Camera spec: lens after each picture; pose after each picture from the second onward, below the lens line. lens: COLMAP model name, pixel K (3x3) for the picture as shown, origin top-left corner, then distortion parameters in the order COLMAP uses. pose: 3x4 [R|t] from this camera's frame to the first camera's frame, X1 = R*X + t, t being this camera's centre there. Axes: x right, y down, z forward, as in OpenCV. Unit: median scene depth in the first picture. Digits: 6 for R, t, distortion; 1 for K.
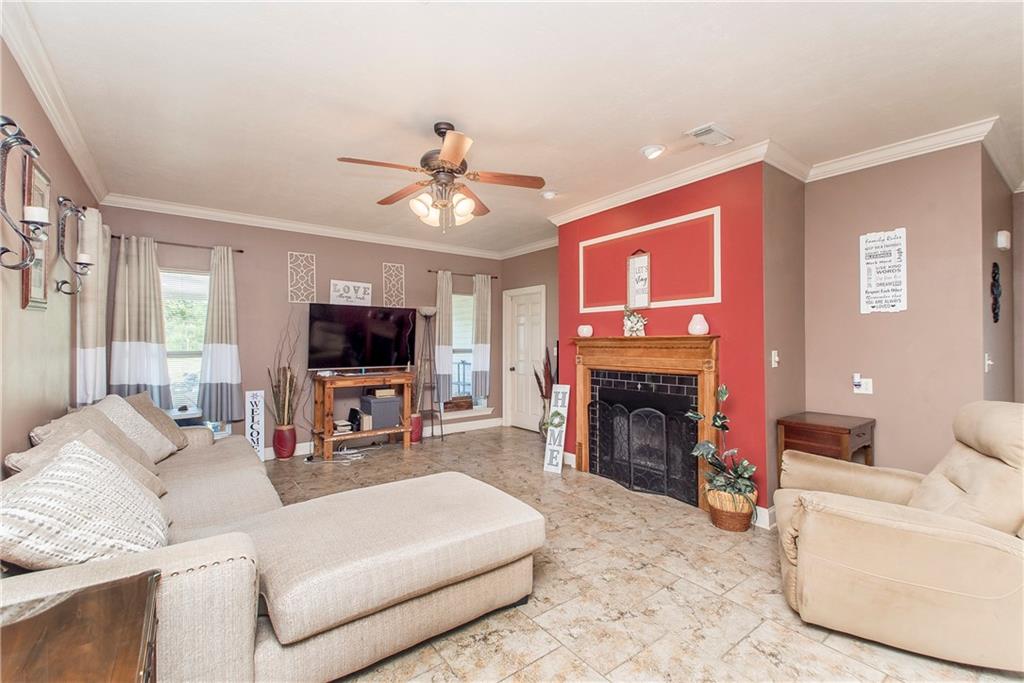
lens RADIAL K [[443.9, 0, 528.5], [0, 443.9, 338.6], [0, 0, 1]] dist [0.009275, -0.003905]
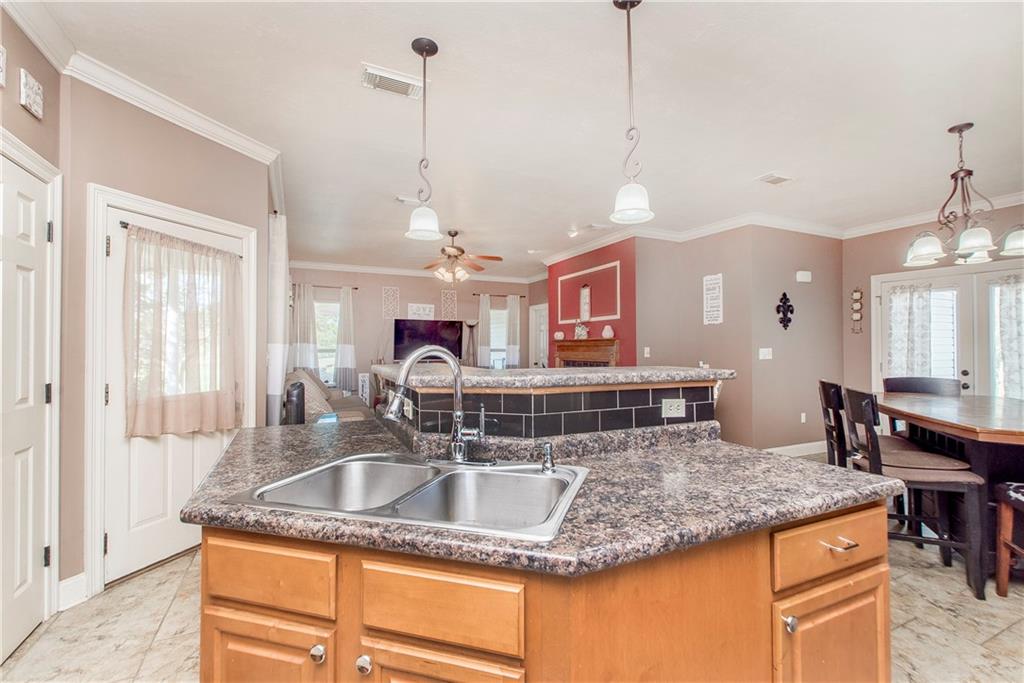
lens RADIAL K [[443.9, 0, 533.5], [0, 443.9, 339.9], [0, 0, 1]] dist [0.009275, -0.003905]
pose [[0.983329, -0.003224, -0.181808, 0.308440], [0.002391, 0.999986, -0.004799, 0.004410], [0.181821, 0.004284, 0.983322, -0.514718]]
